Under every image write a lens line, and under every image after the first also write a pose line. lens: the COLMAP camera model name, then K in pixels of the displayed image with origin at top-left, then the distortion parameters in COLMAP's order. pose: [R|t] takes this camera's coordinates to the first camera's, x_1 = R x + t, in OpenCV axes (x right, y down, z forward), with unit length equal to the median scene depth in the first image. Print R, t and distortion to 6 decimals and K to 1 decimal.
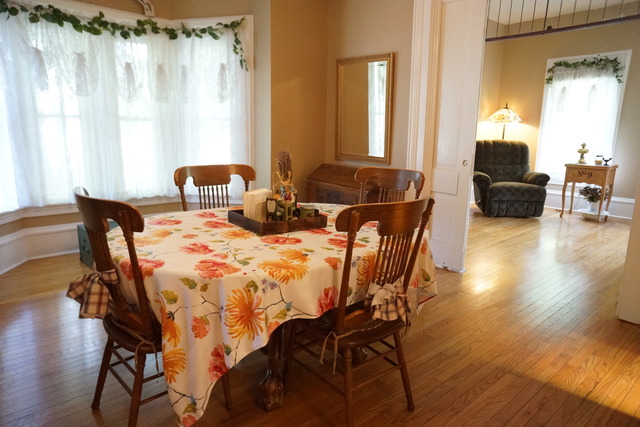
lens RADIAL K [[435.4, 0, 316.5], [0, 435.4, 216.7], [0, 0, 1]] dist [-0.029800, 0.039134]
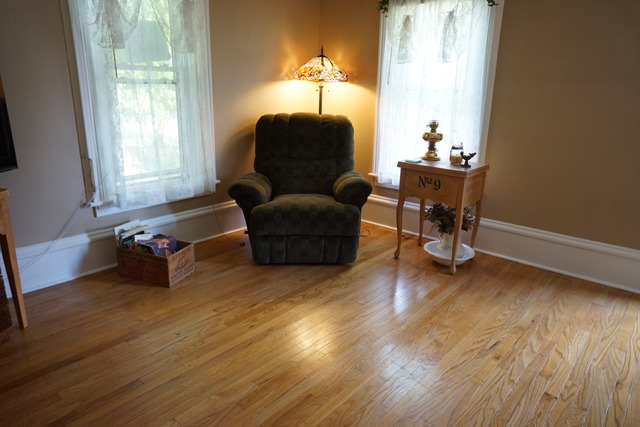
lens RADIAL K [[435.4, 0, 319.5], [0, 435.4, 213.2], [0, 0, 1]] dist [-0.029800, 0.039134]
pose [[0.994594, -0.026173, 0.100490, 0.422412], [0.017837, 0.996392, 0.082970, -0.105265], [-0.102299, -0.080729, 0.991473, 0.474959]]
